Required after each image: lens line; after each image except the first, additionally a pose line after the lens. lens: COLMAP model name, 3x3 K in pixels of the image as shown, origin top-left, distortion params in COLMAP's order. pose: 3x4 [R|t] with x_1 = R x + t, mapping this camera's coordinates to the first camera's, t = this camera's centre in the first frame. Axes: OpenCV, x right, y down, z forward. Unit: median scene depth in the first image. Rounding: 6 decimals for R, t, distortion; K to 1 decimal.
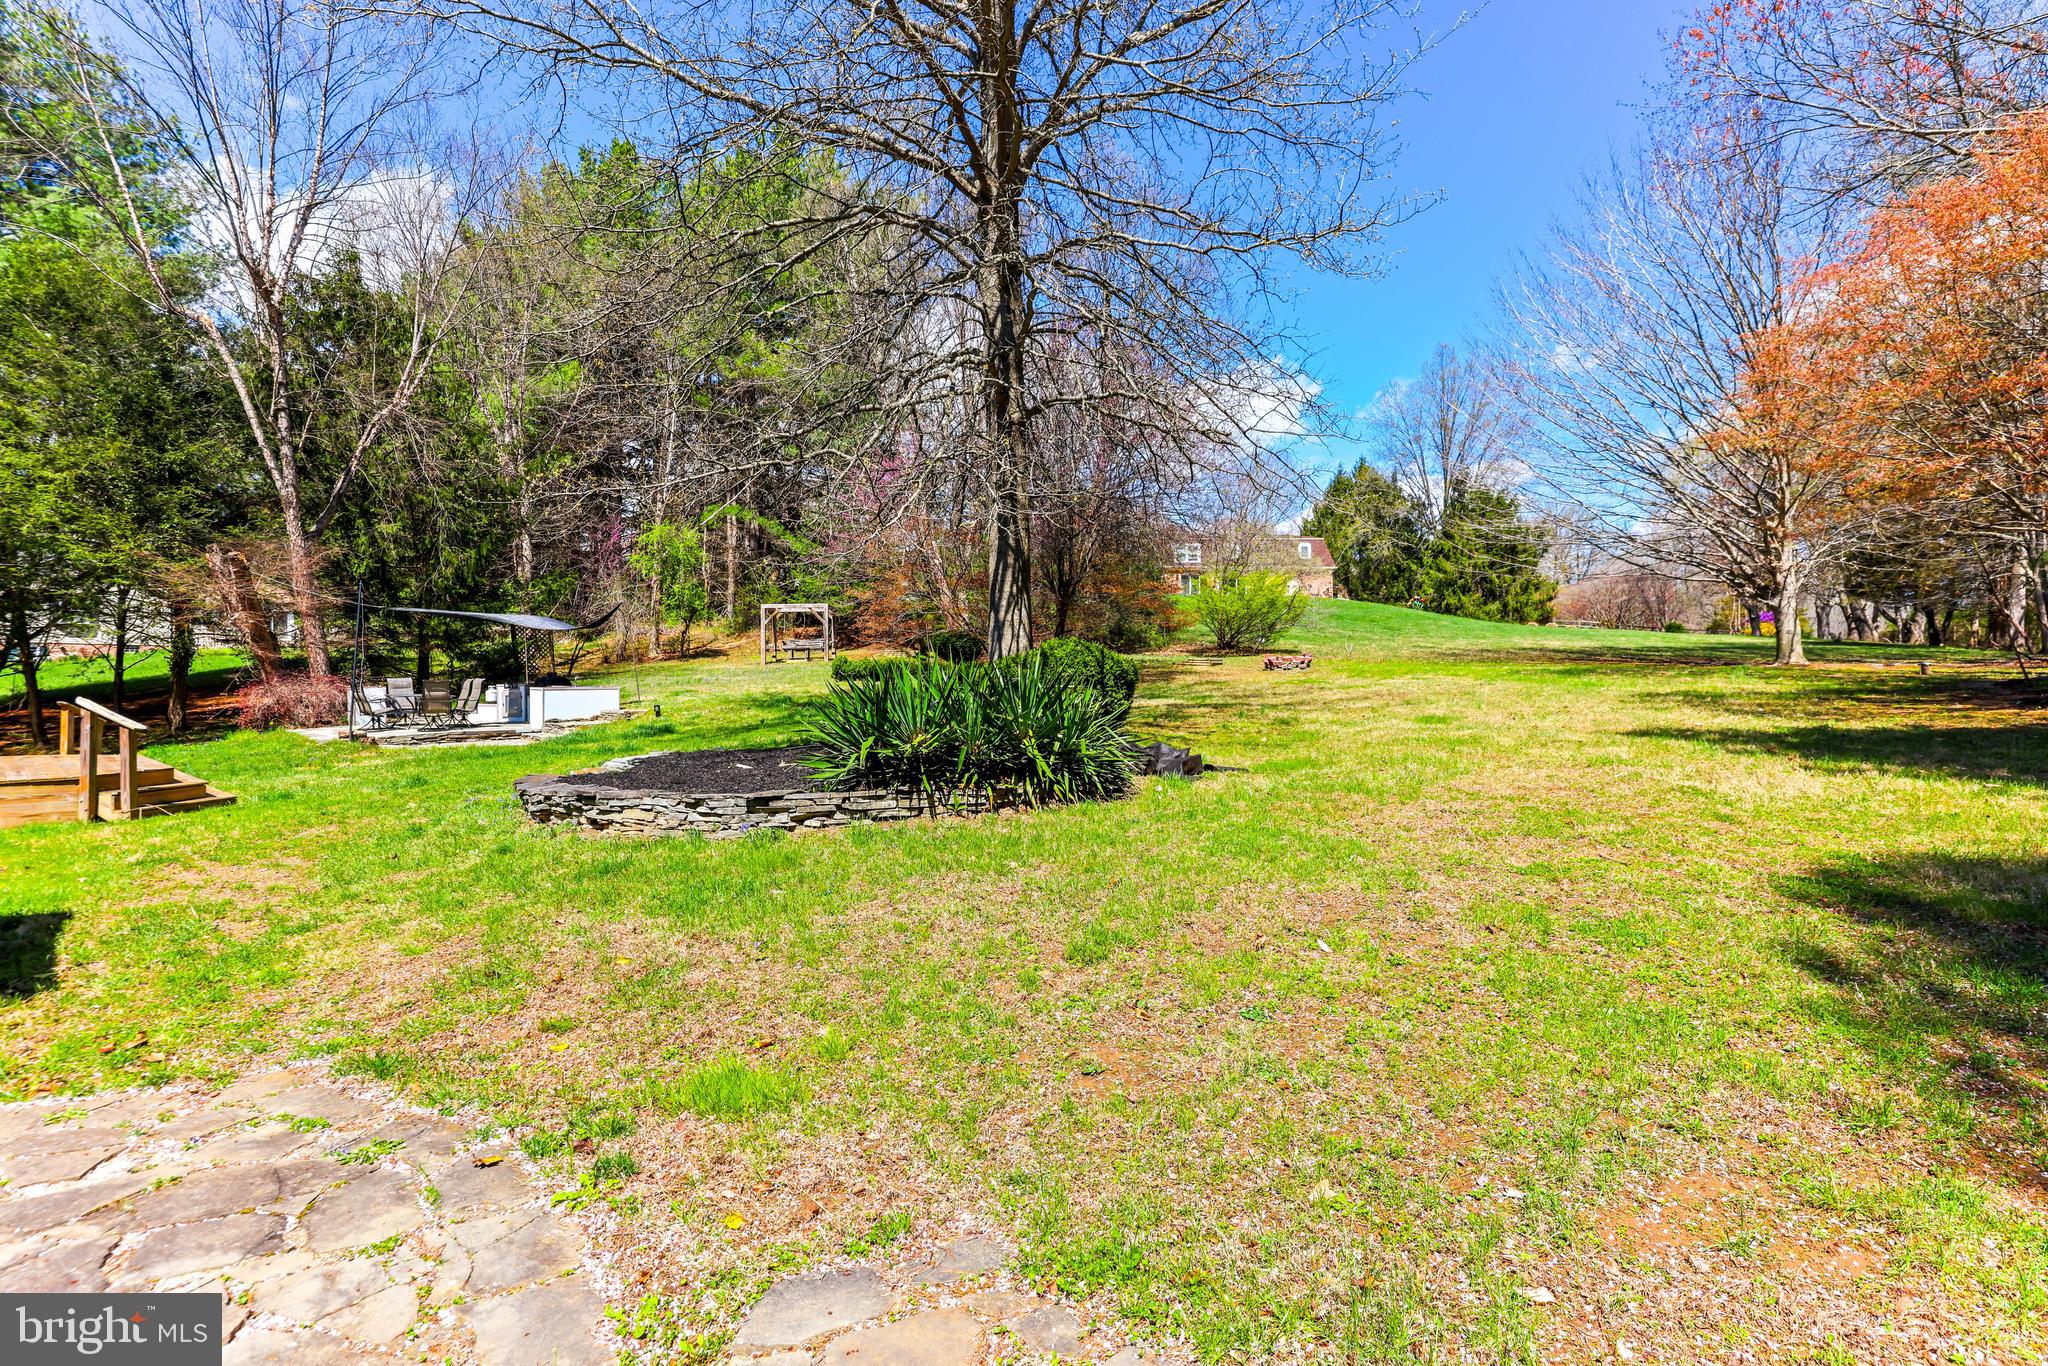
lens RADIAL K [[983.2, 0, 1020.1], [0, 983.2, 683.8], [0, 0, 1]] dist [0.003819, 0.000623]
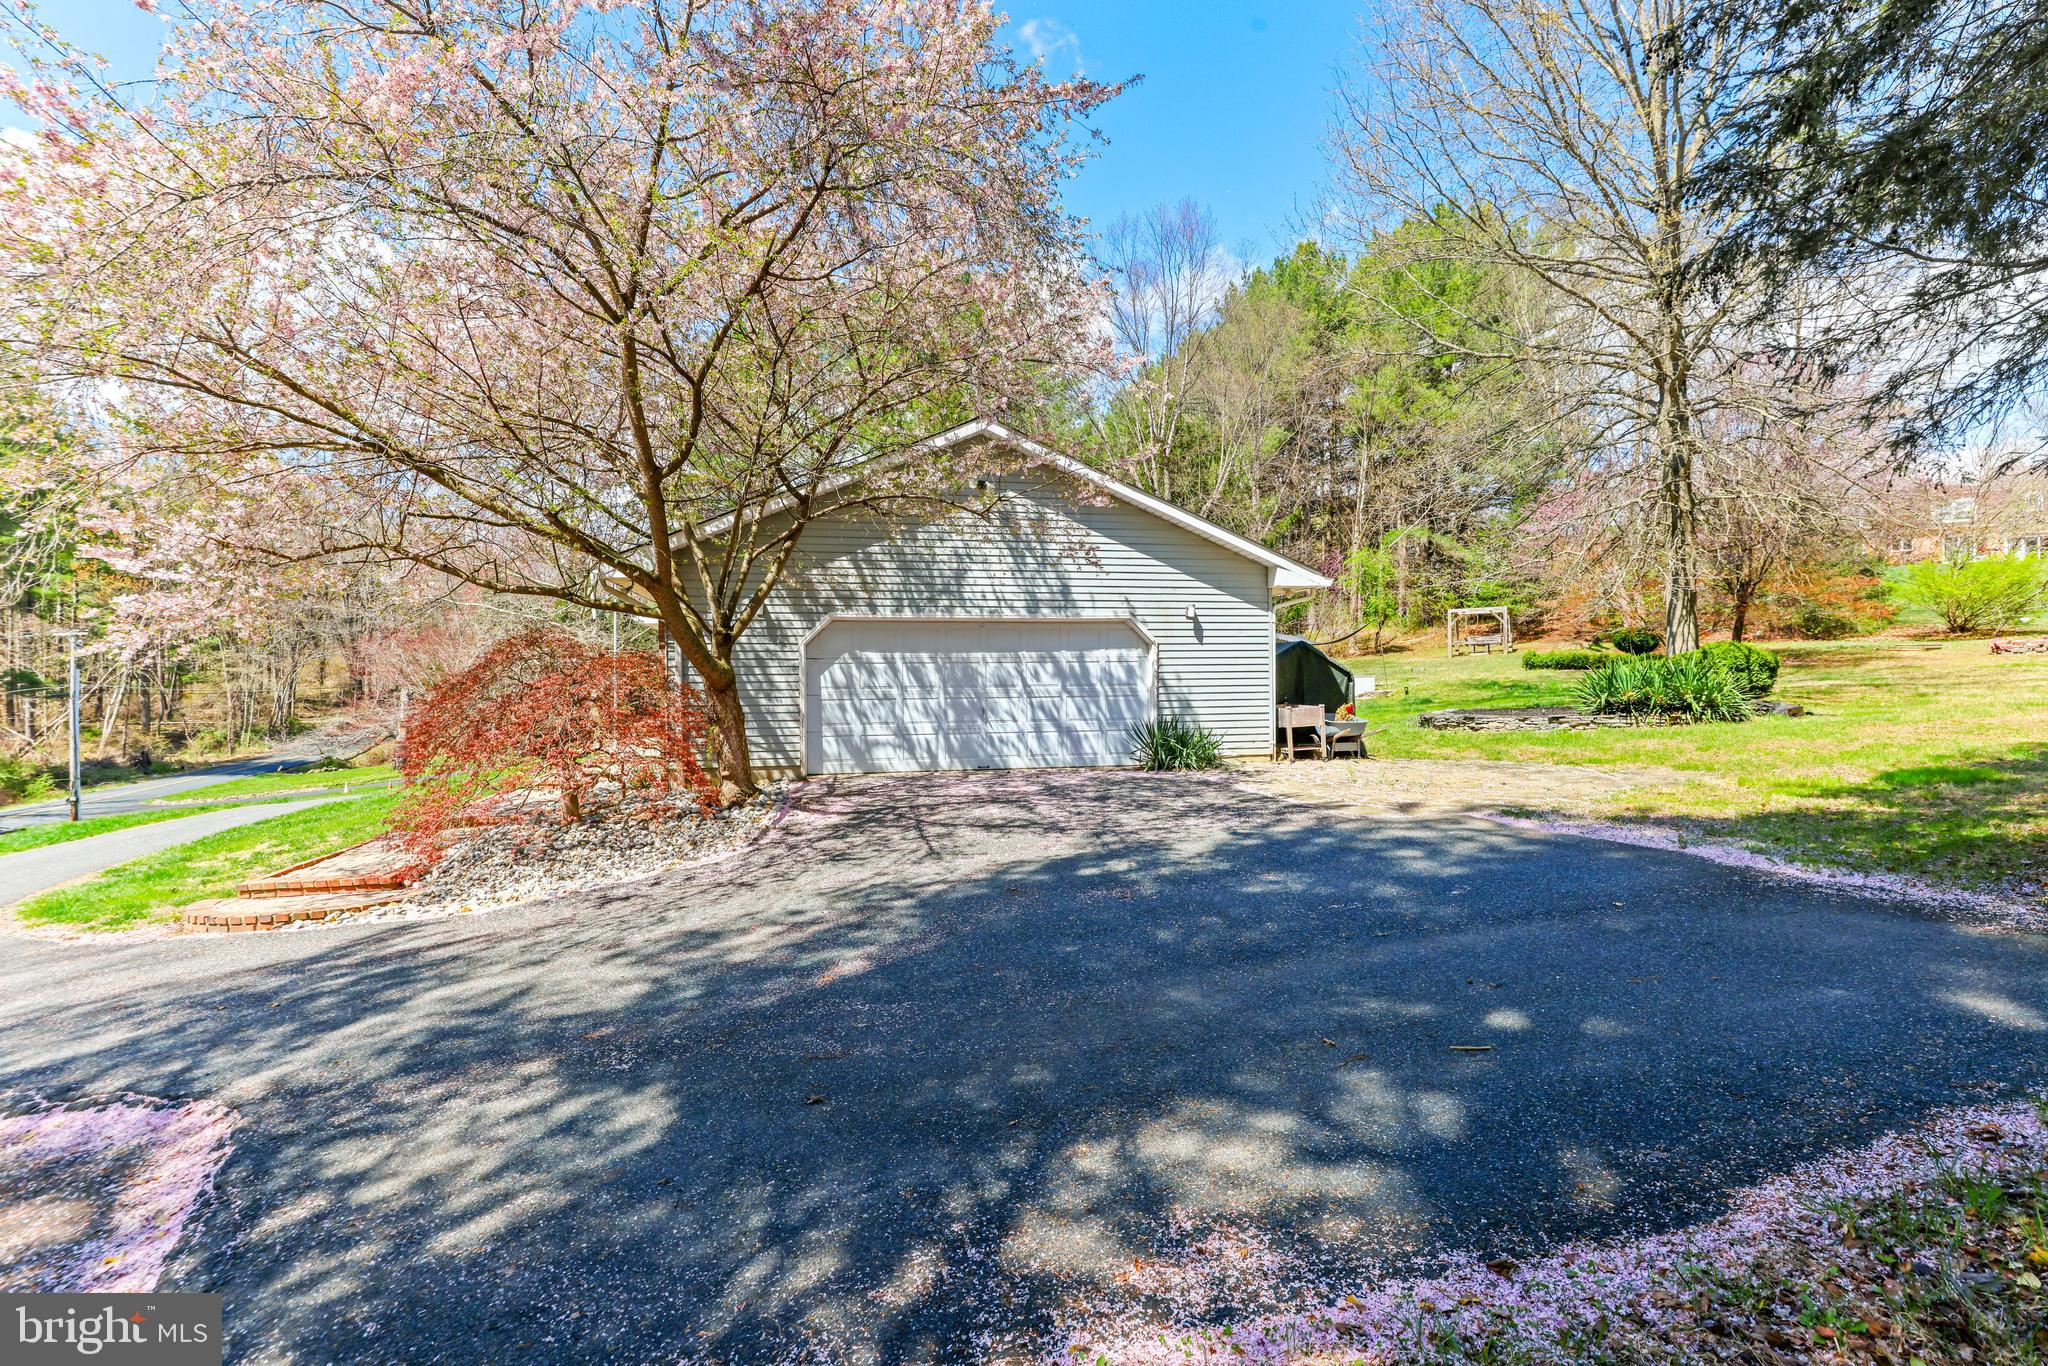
lens RADIAL K [[983.2, 0, 1017.1], [0, 983.2, 678.8], [0, 0, 1]] dist [0.003819, 0.000623]
pose [[0.817516, -0.006755, -0.575866, 0.009498], [0.009280, 0.999956, 0.001444, 0.000716], [0.575831, -0.006524, 0.817543, -0.313956]]
